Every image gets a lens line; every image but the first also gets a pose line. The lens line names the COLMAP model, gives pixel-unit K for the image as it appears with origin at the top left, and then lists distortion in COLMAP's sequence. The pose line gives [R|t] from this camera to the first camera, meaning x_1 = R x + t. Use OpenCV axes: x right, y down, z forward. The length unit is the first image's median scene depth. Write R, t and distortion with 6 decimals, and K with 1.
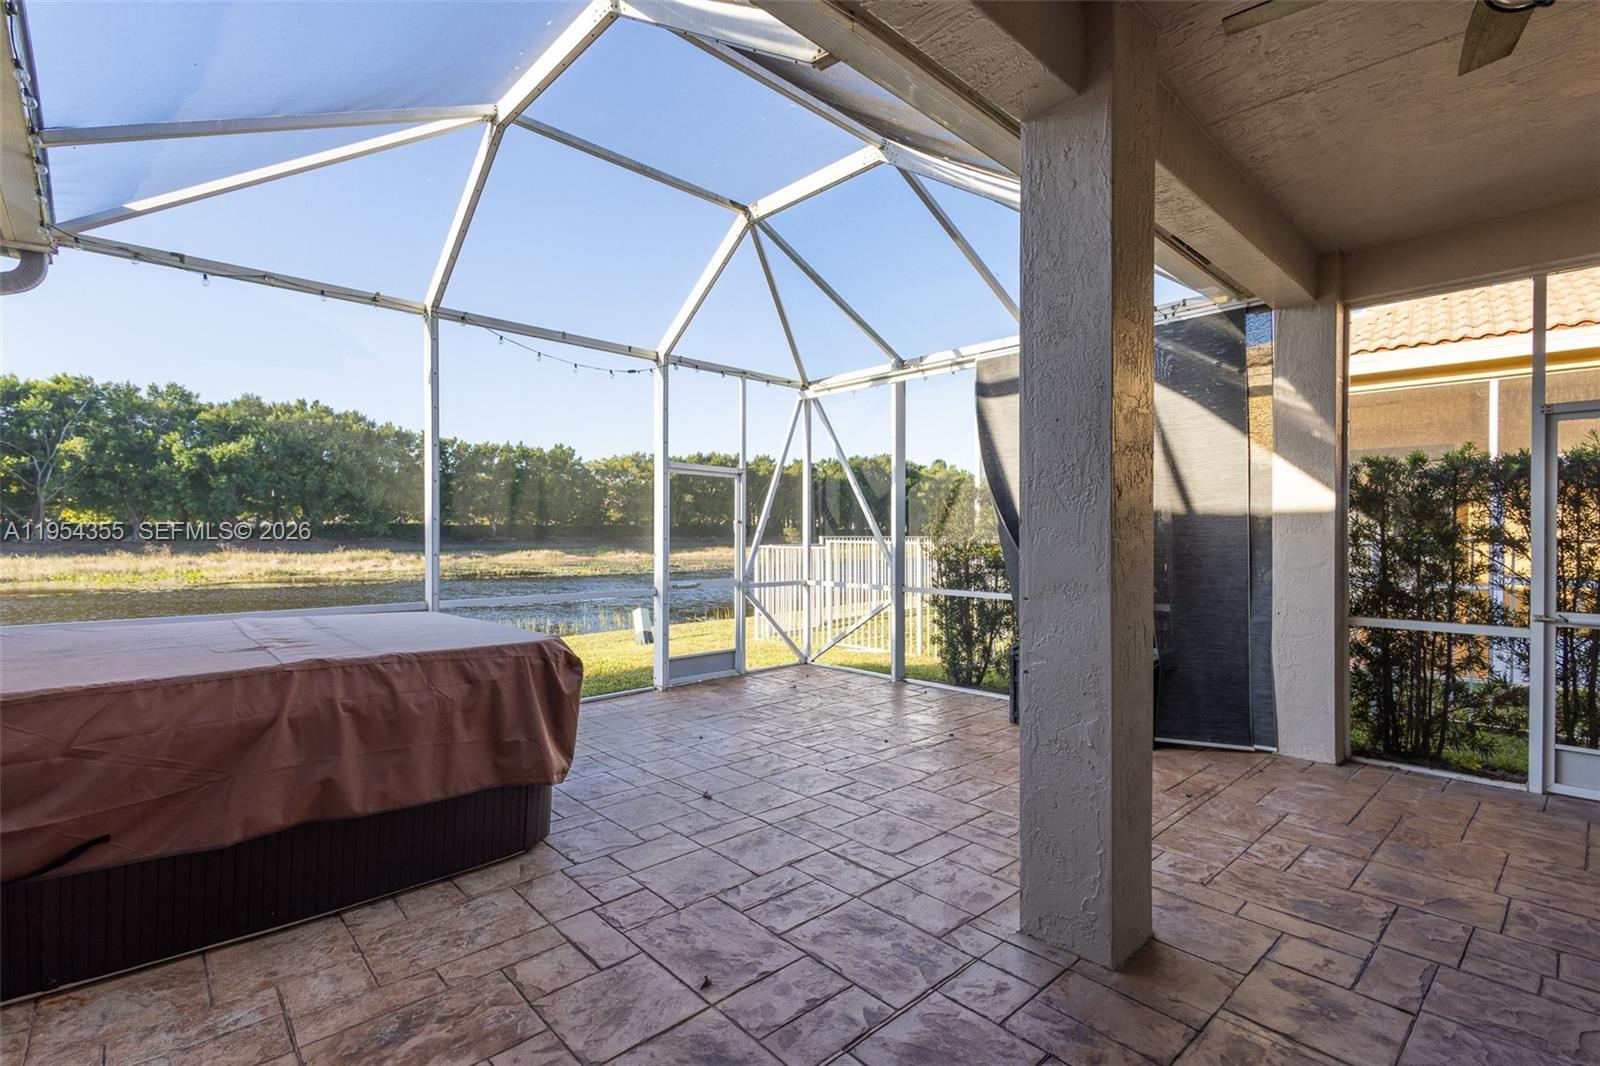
lens RADIAL K [[730.5, 0, 811.1], [0, 730.5, 530.2], [0, 0, 1]] dist [0.011394, -0.004826]
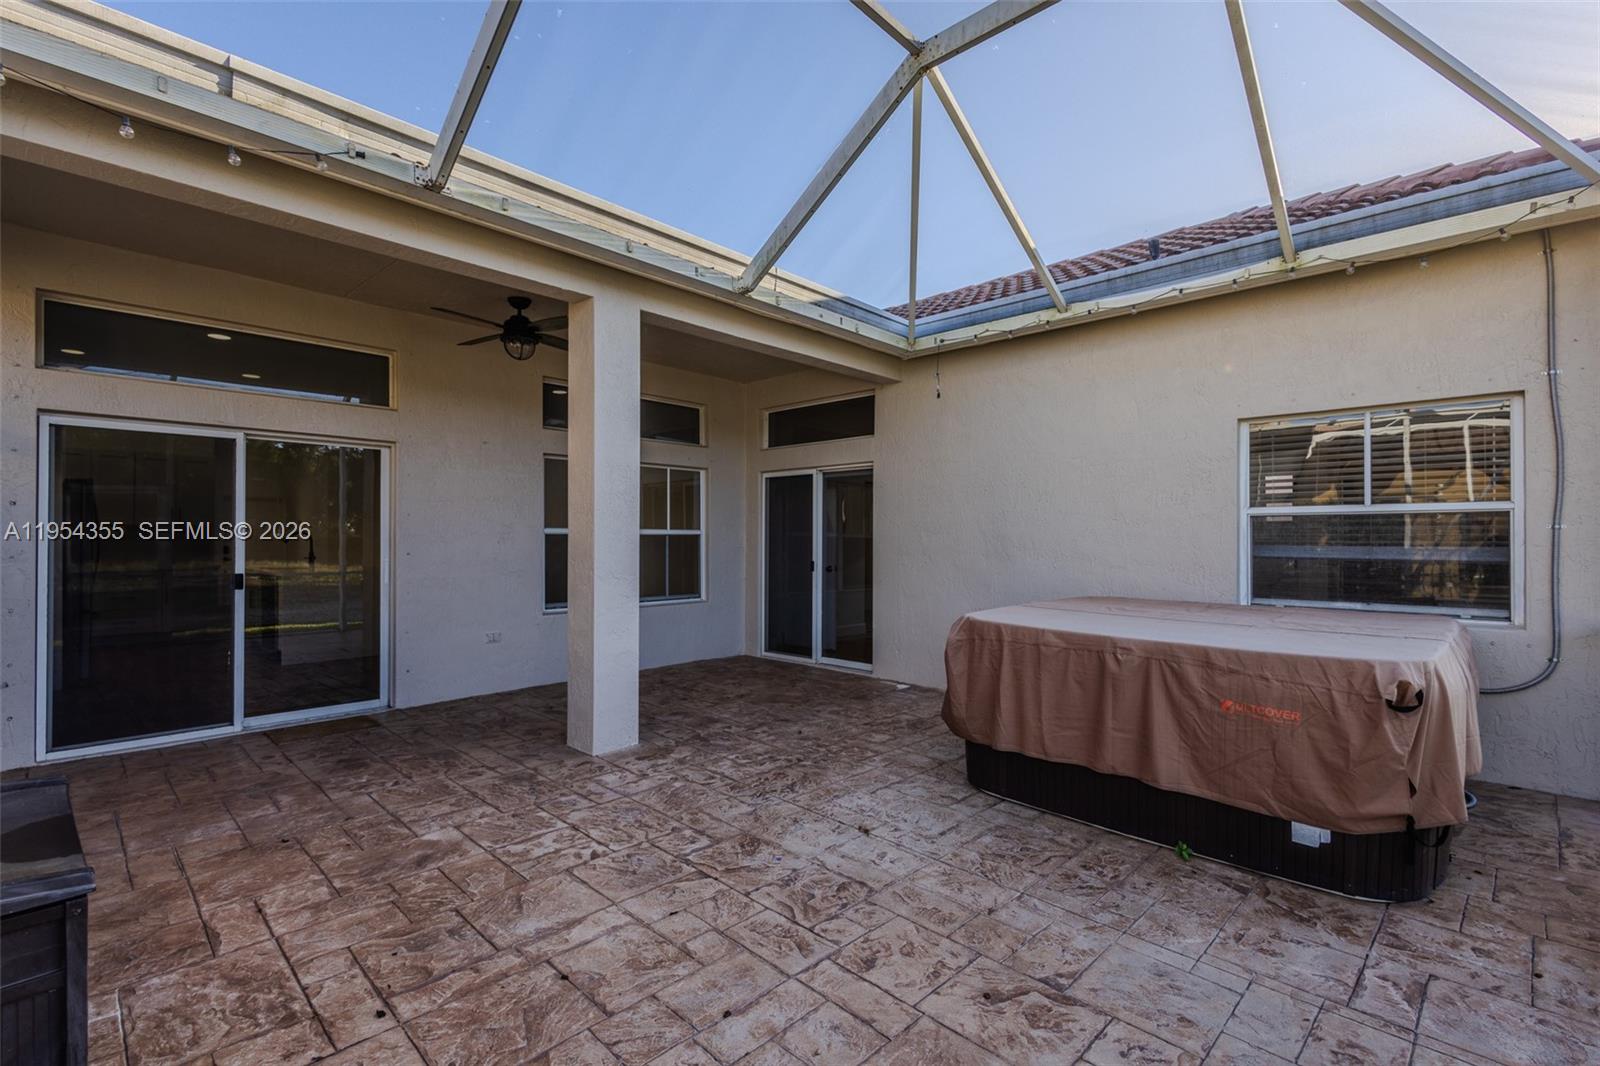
lens RADIAL K [[730.5, 0, 795.3], [0, 730.5, 535.6], [0, 0, 1]] dist [0.011394, -0.004826]
pose [[-0.999516, -0.002039, -0.031049, -0.041804], [-0.001710, 0.999942, -0.010615, 0.030784], [0.031069, -0.010556, -0.999461, 2.277637]]
